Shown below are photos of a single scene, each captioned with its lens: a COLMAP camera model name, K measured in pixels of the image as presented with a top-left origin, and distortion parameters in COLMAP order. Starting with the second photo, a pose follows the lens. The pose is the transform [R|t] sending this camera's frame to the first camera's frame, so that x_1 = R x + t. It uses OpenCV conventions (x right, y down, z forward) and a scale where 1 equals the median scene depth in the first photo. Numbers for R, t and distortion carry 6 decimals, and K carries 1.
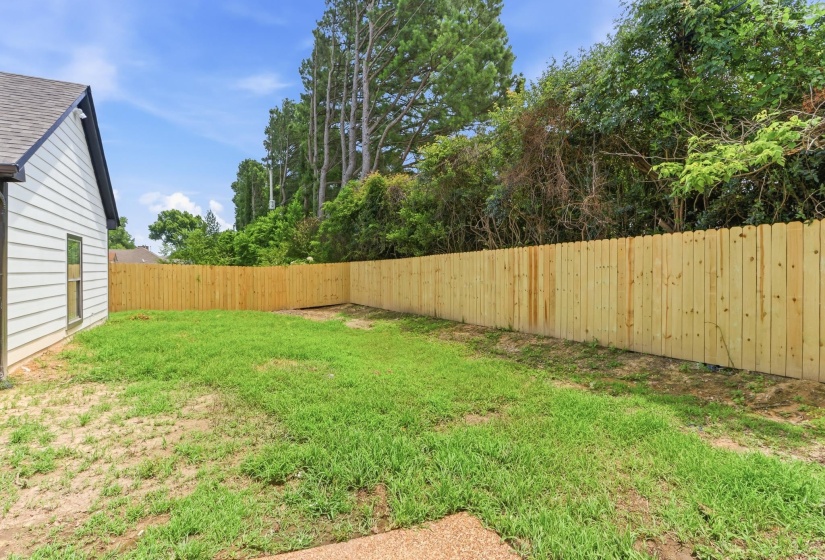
lens RADIAL K [[396.1, 0, 397.9], [0, 396.1, 267.2], [0, 0, 1]] dist [-0.016424, 0.001228]
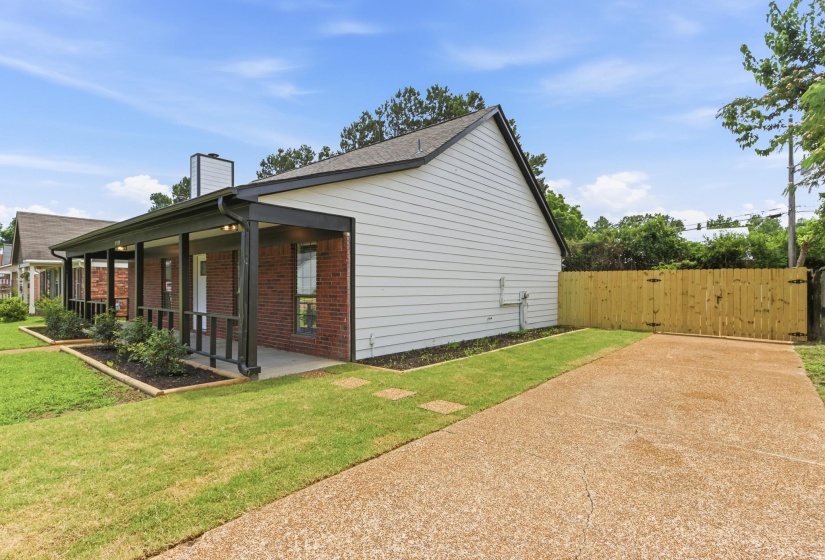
lens RADIAL K [[428.9, 0, 394.6], [0, 428.9, 283.6], [0, 0, 1]] dist [-0.010897, -0.001235]
pose [[0.937561, 0.007628, 0.347737, -2.494707], [-0.006710, 0.999970, -0.003842, -0.008965], [-0.347756, 0.001269, 0.937584, -1.692916]]
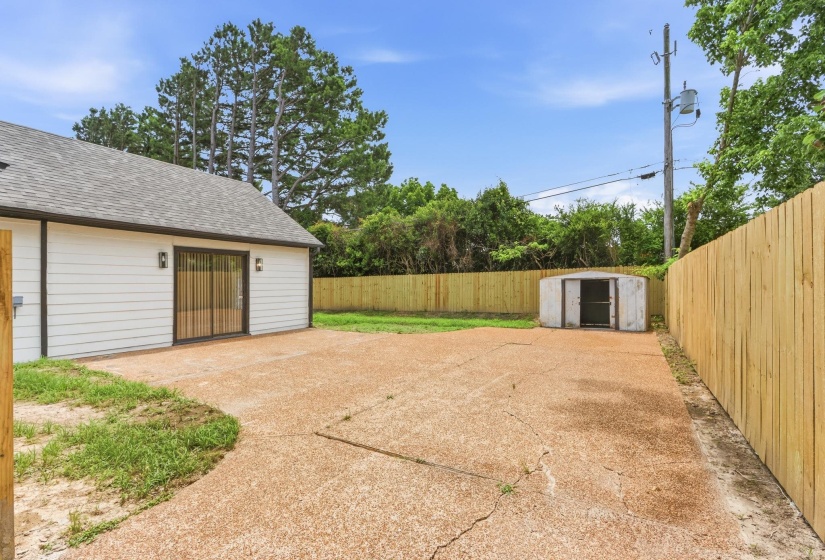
lens RADIAL K [[396.1, 0, 411.3], [0, 396.1, 285.0], [0, 0, 1]] dist [-0.016424, 0.001228]
pose [[0.846348, -0.004256, 0.532613, -1.021098], [-0.000607, 0.999960, 0.008955, -0.008474], [-0.532630, -0.007903, 0.846311, -0.883261]]
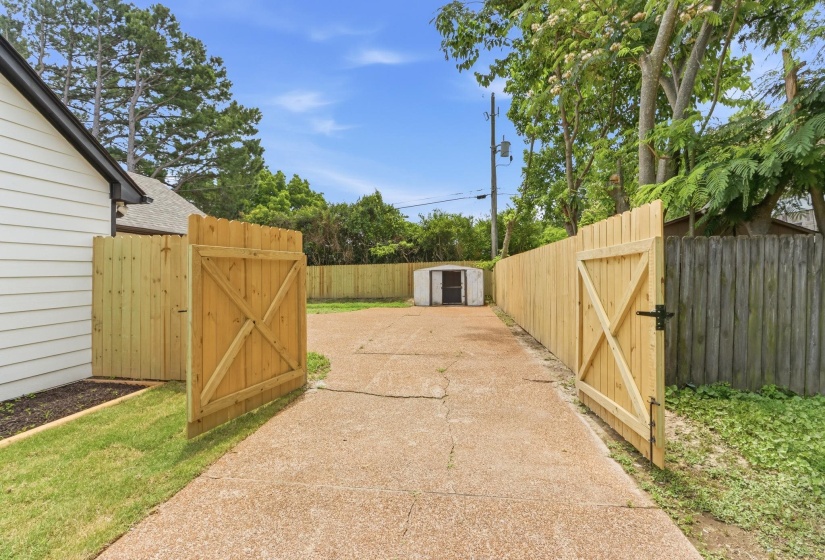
lens RADIAL K [[391.1, 0, 420.8], [0, 391.1, 274.2], [0, 0, 1]] dist [-0.012545, -0.000595]
pose [[0.563207, -0.007563, 0.826281, -1.443173], [0.002829, 0.999970, 0.007225, -0.012912], [-0.826311, -0.001732, 0.563212, -1.028704]]
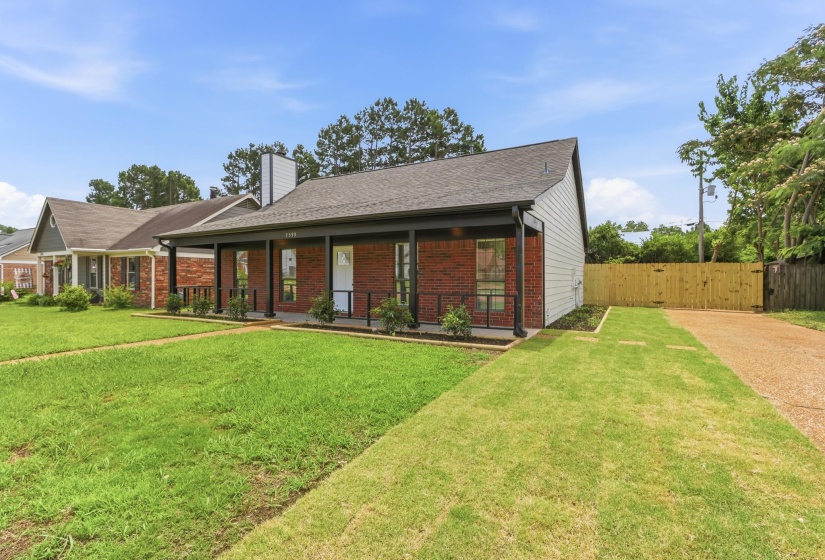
lens RADIAL K [[396.1, 0, 413.0], [0, 396.1, 278.5], [0, 0, 1]] dist [-0.016424, 0.001228]
pose [[0.837239, 0.003883, 0.546823, -3.189150], [-0.006854, 0.999971, 0.003392, 0.008689], [-0.546794, -0.006588, 0.837241, -1.545417]]
